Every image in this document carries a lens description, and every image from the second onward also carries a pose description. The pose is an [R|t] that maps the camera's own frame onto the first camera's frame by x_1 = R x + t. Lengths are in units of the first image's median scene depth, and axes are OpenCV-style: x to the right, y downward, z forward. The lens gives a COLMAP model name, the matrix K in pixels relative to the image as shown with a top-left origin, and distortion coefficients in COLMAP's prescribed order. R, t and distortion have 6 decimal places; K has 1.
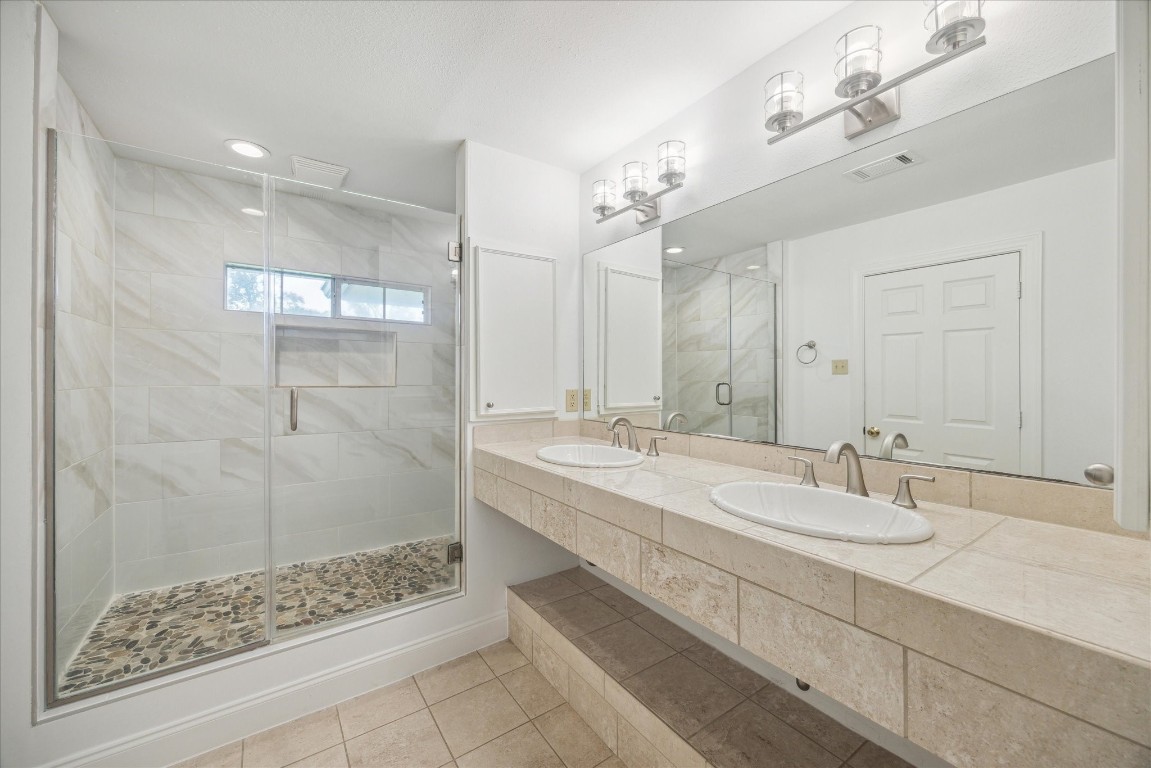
lens RADIAL K [[450.1, 0, 576.9], [0, 450.1, 378.2], [0, 0, 1]] dist [-0.004815, 0.000259]
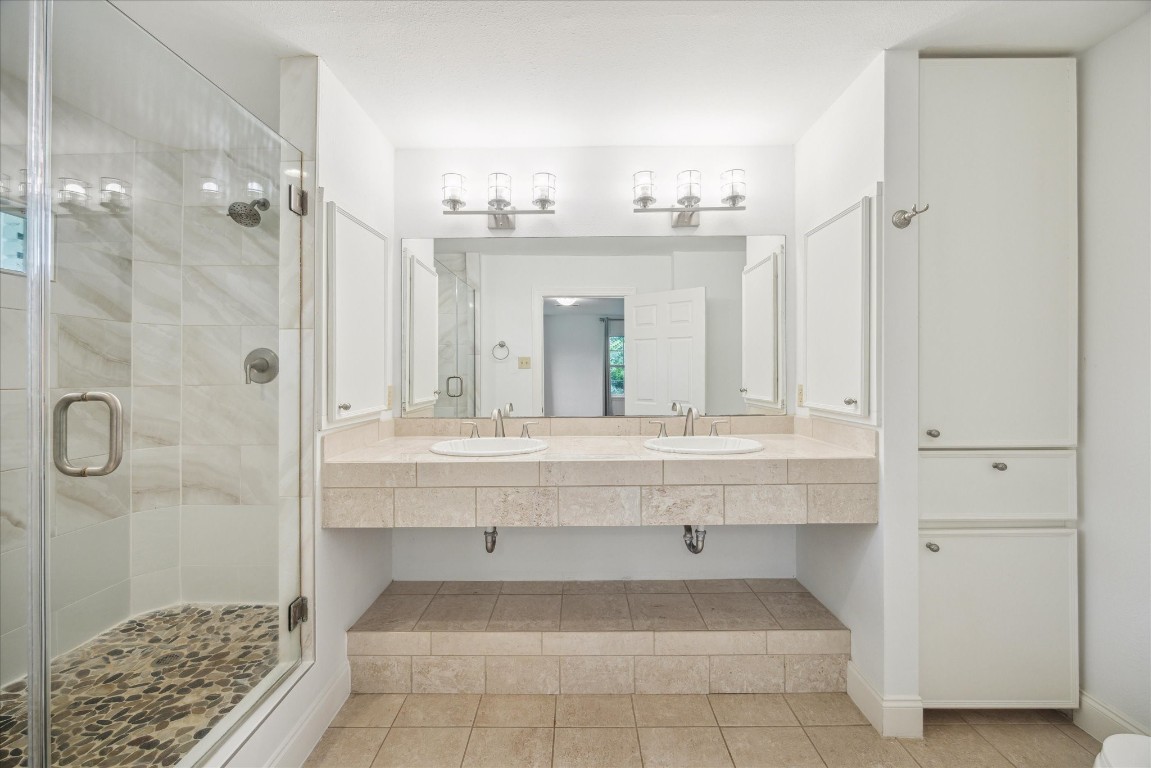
lens RADIAL K [[450.1, 0, 577.3], [0, 450.1, 372.7], [0, 0, 1]] dist [-0.004815, 0.000259]
pose [[0.571615, -0.008487, 0.820478, -0.775354], [0.009011, 0.999951, 0.004066, 0.000069], [-0.820472, 0.005069, 0.571664, 0.267725]]
